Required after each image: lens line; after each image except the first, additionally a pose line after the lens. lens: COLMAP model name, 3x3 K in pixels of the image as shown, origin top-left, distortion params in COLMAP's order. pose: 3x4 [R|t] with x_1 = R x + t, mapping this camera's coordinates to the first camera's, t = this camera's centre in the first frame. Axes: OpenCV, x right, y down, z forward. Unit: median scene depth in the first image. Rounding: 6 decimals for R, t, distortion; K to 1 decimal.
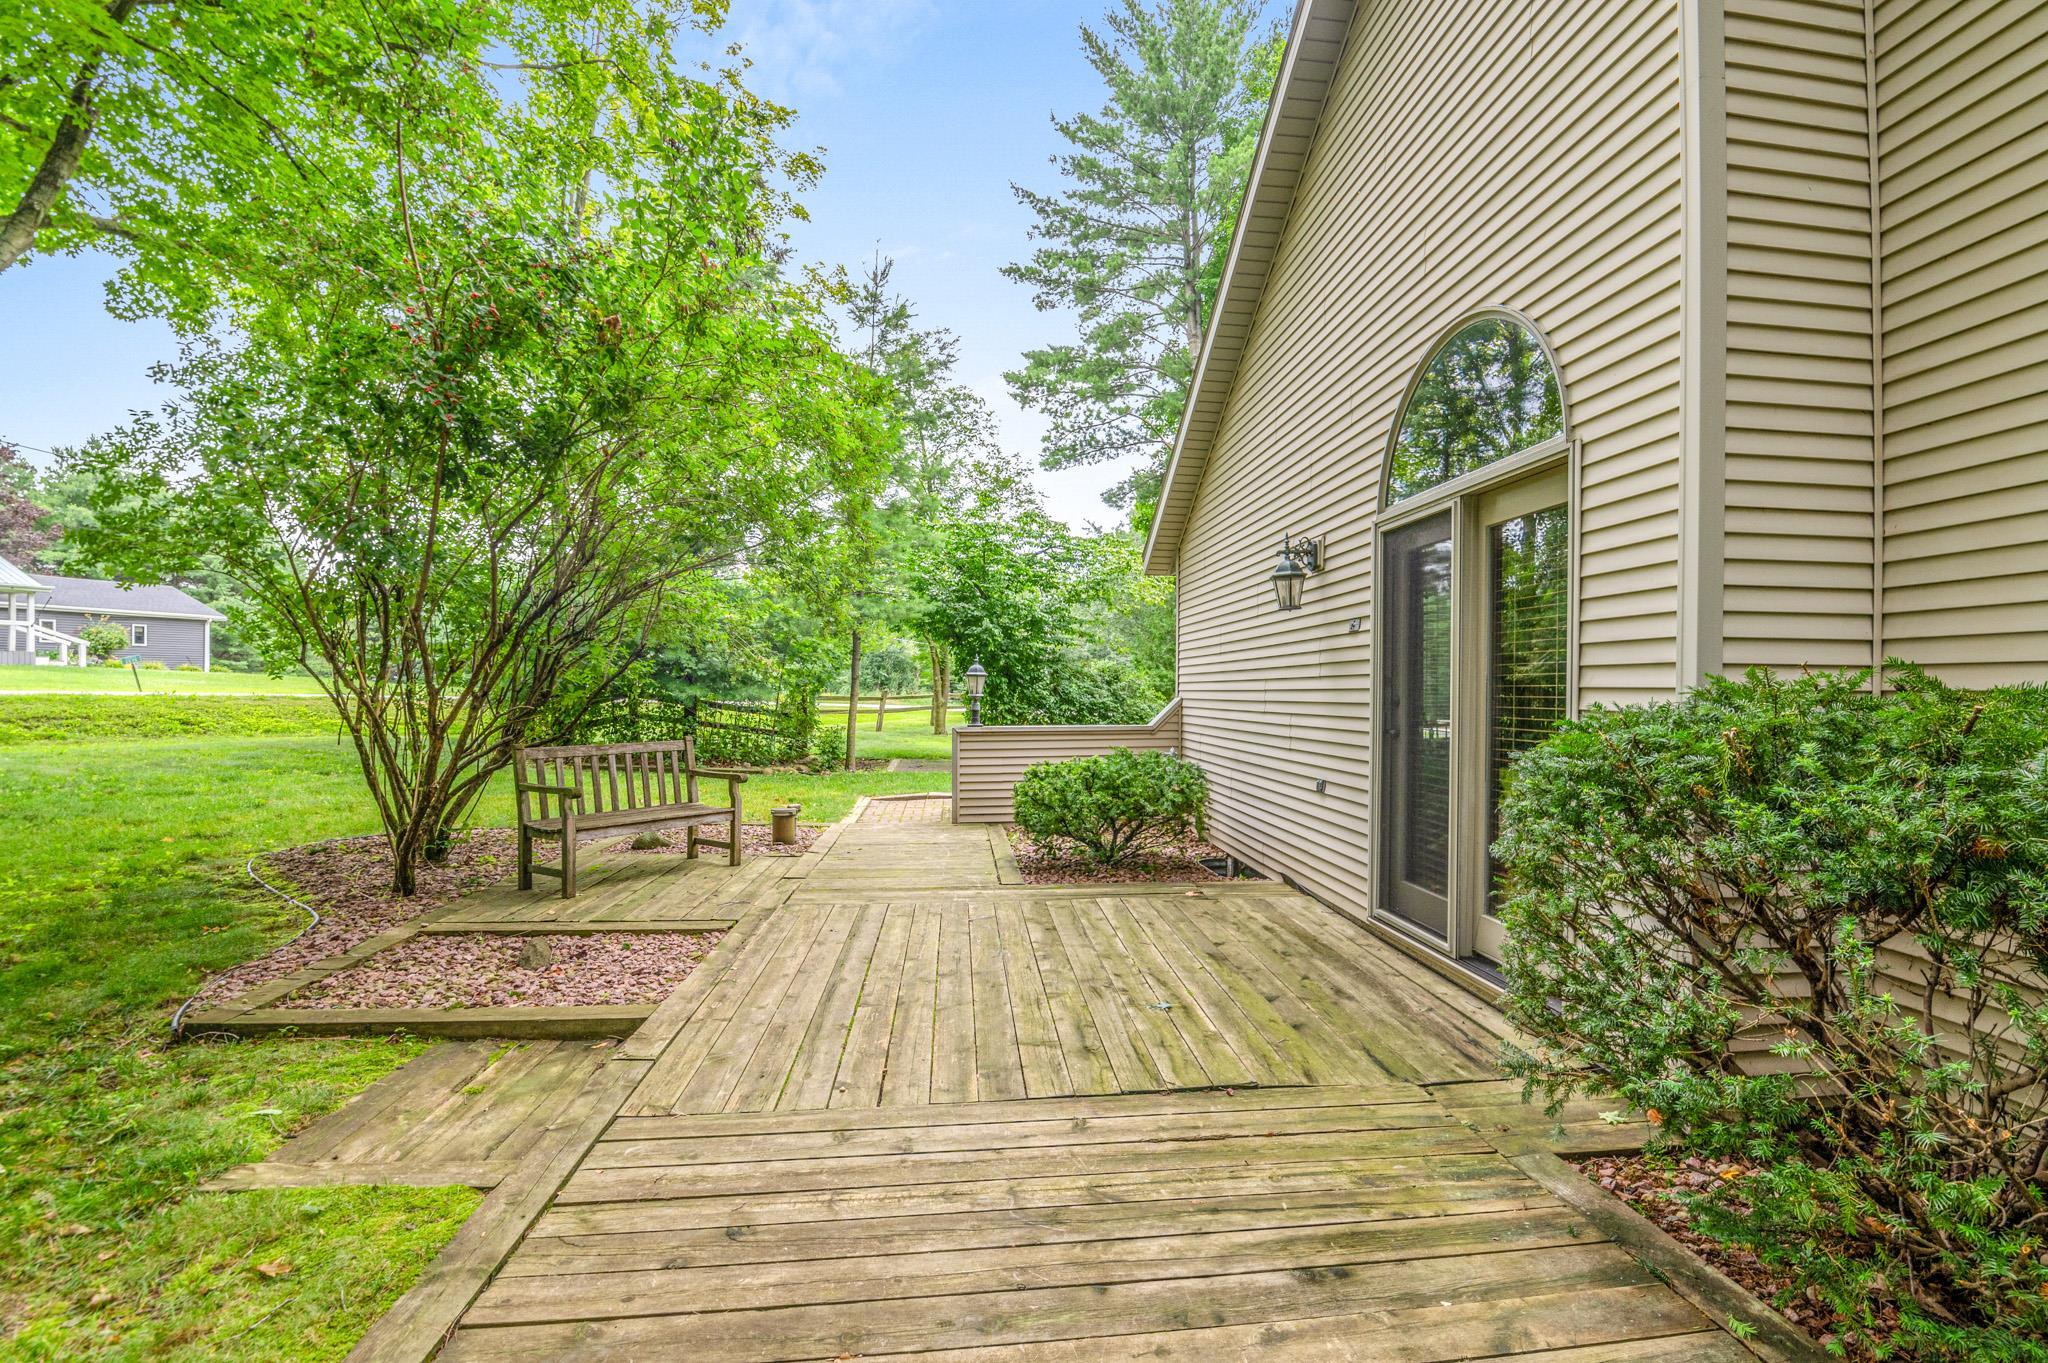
lens RADIAL K [[906.3, 0, 1076.4], [0, 906.3, 695.3], [0, 0, 1]] dist [-0.002501, -0.011307]
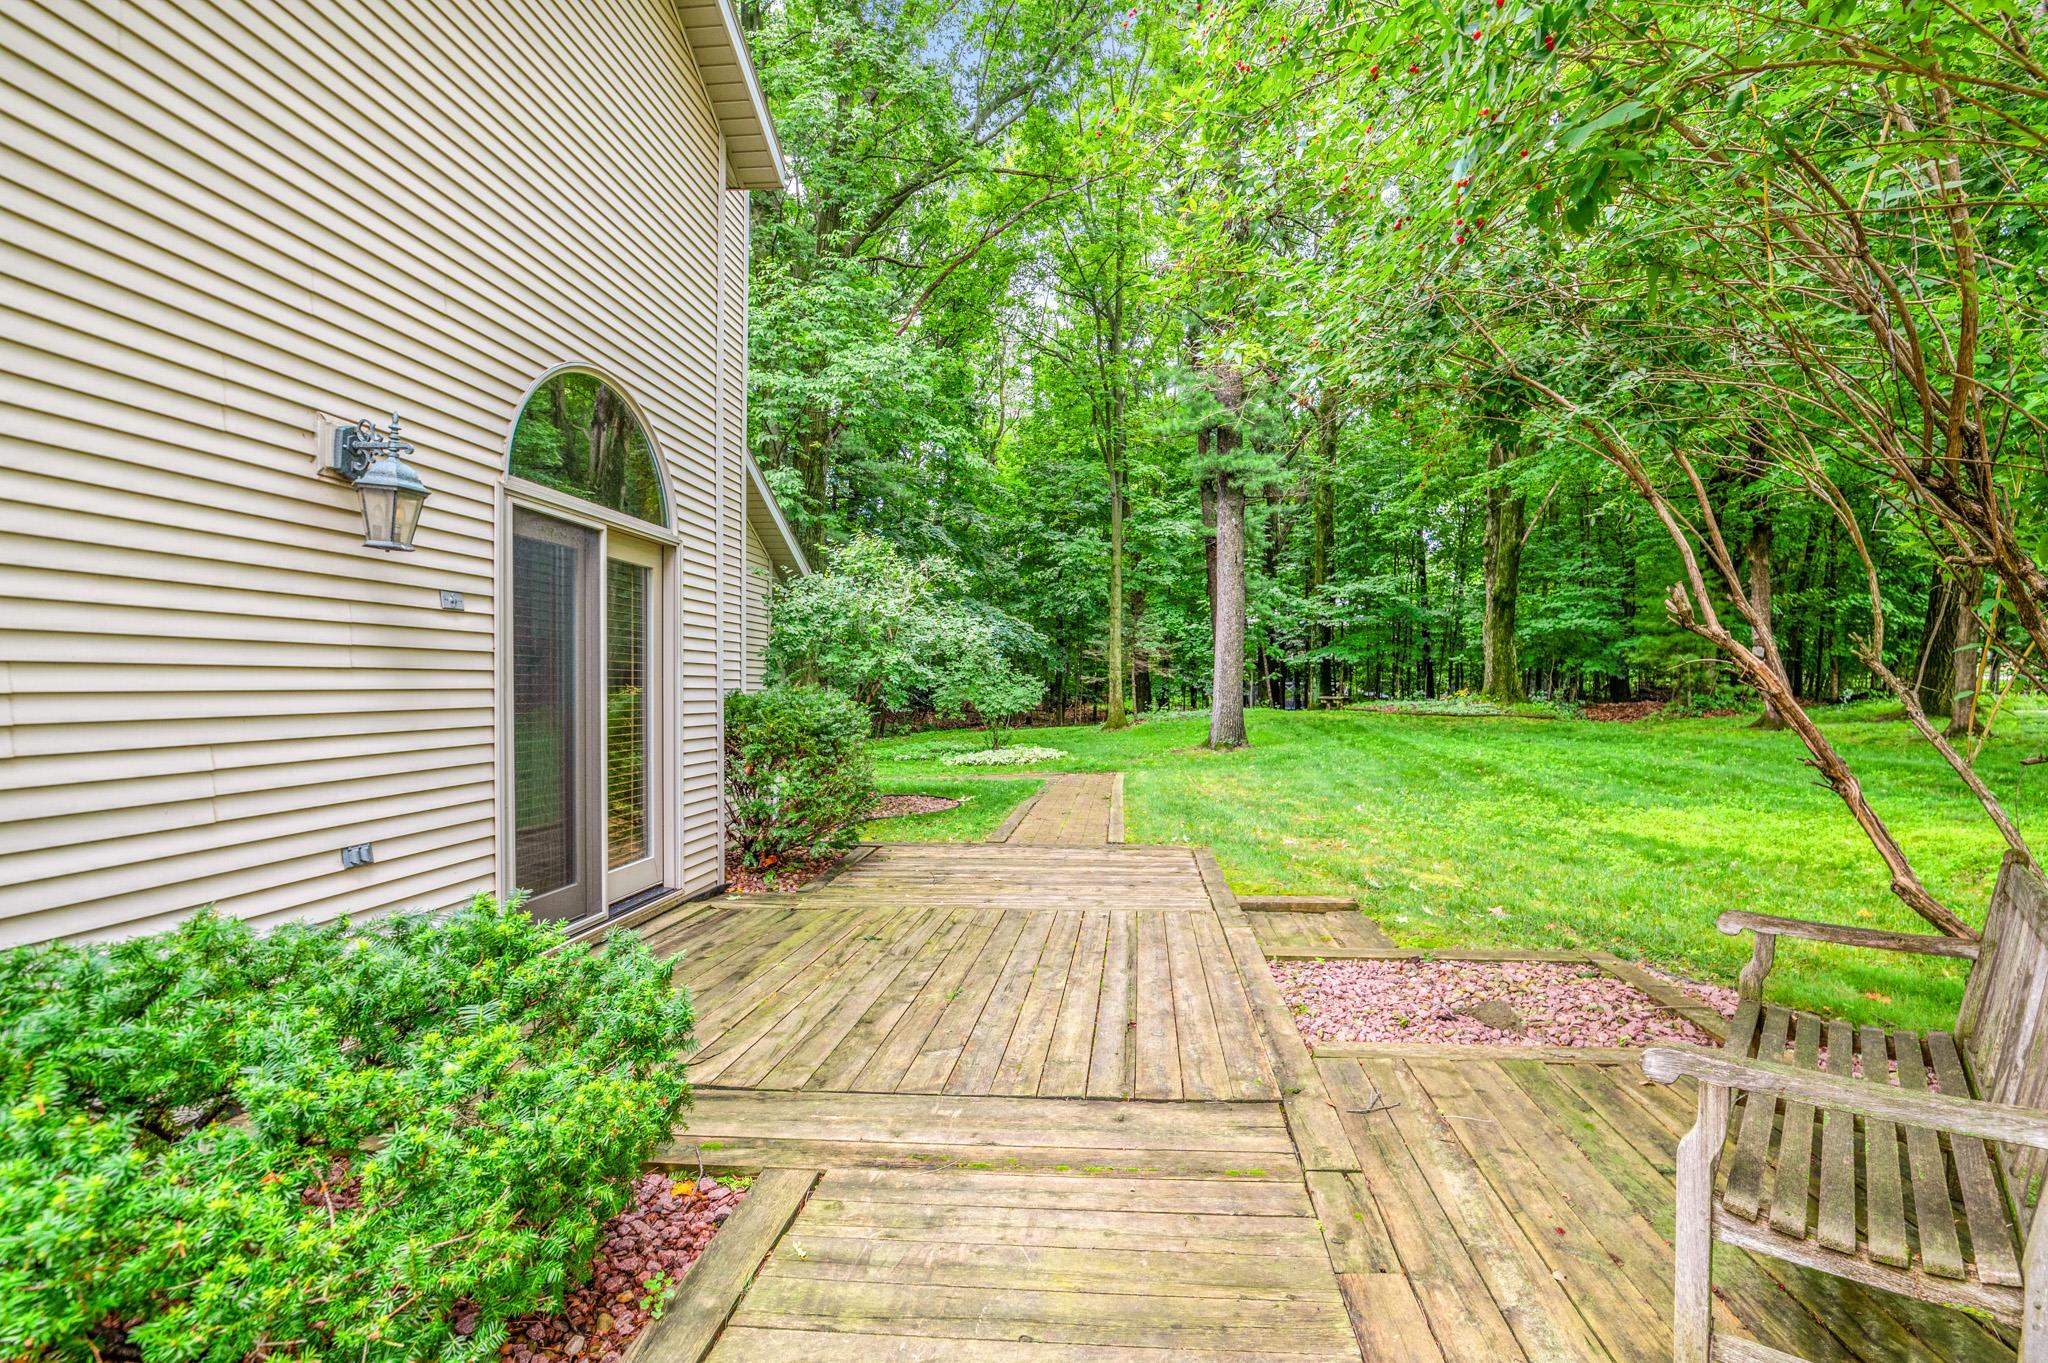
lens RADIAL K [[906.3, 0, 1076.4], [0, 906.3, 695.3], [0, 0, 1]] dist [-0.002501, -0.011307]
pose [[-0.980098, -0.009438, 0.198289, -0.398462], [-0.006205, 0.999838, 0.016920, -0.021970], [-0.198417, 0.015353, -0.979997, 1.981276]]
